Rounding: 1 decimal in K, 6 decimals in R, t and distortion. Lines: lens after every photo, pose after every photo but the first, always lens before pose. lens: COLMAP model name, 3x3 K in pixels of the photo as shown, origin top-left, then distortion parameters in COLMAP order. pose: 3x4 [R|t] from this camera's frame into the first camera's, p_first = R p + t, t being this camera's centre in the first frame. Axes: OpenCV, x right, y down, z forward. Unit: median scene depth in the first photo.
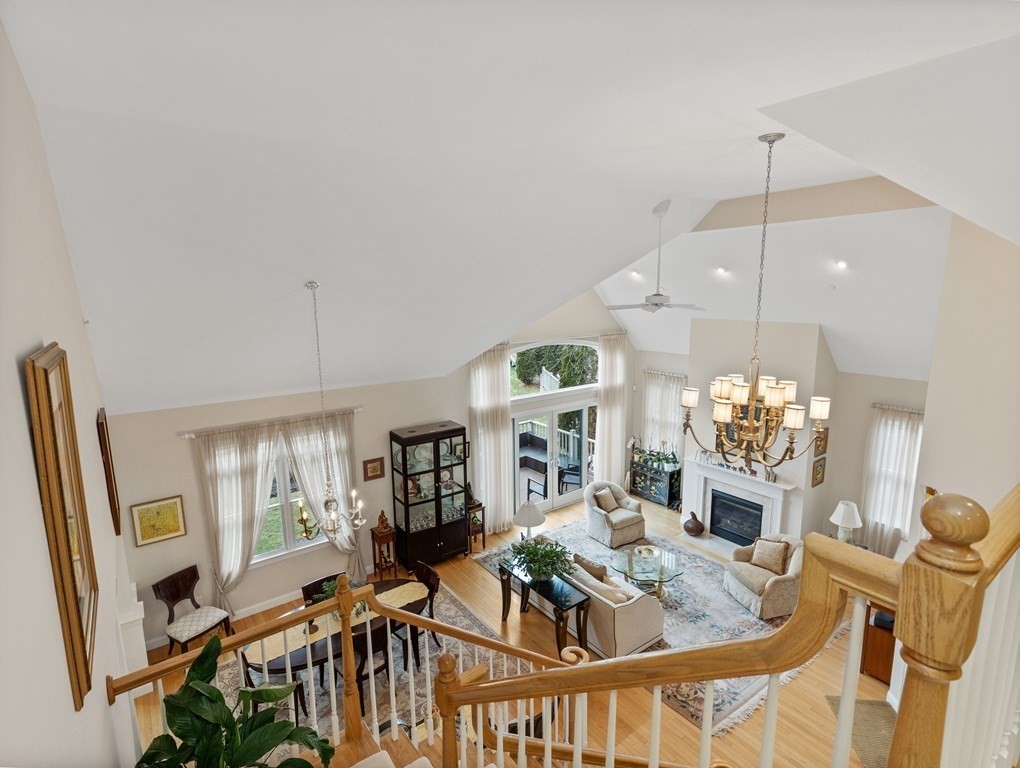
lens RADIAL K [[521.6, 0, 510.0], [0, 521.6, 384.0], [0, 0, 1]] dist [0.002085, 0.000088]
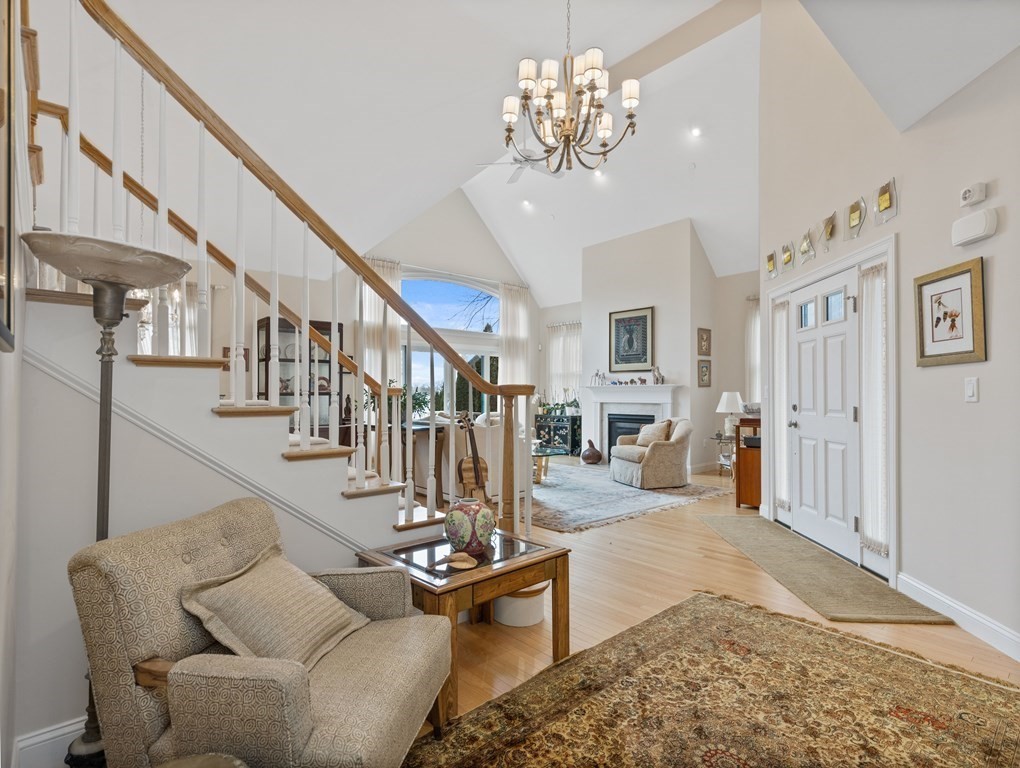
lens RADIAL K [[521.3, 0, 511.3], [0, 521.3, 394.8], [0, 0, 1]] dist [0.000940, 0.000075]
pose [[0.996301, 0.014837, 0.084647, 0.135280], [0.000954, 0.983013, -0.183536, 0.366850], [-0.085932, 0.182938, 0.979362, 0.068528]]
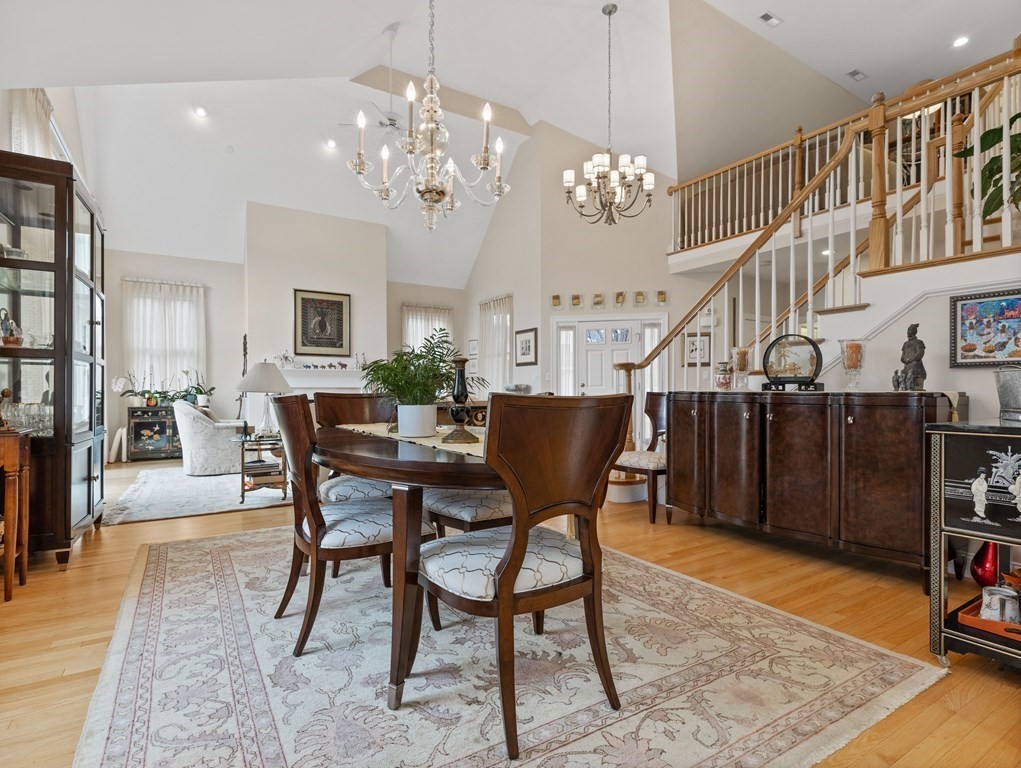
lens RADIAL K [[522.1, 0, 510.5], [0, 522.1, 384.0], [0, 0, 1]] dist [0.002085, 0.000088]
pose [[0.084400, 0.019501, 0.996241, -0.485004], [0.180887, 0.982896, -0.034564, 0.289315], [-0.979876, 0.183124, 0.079429, 0.606203]]
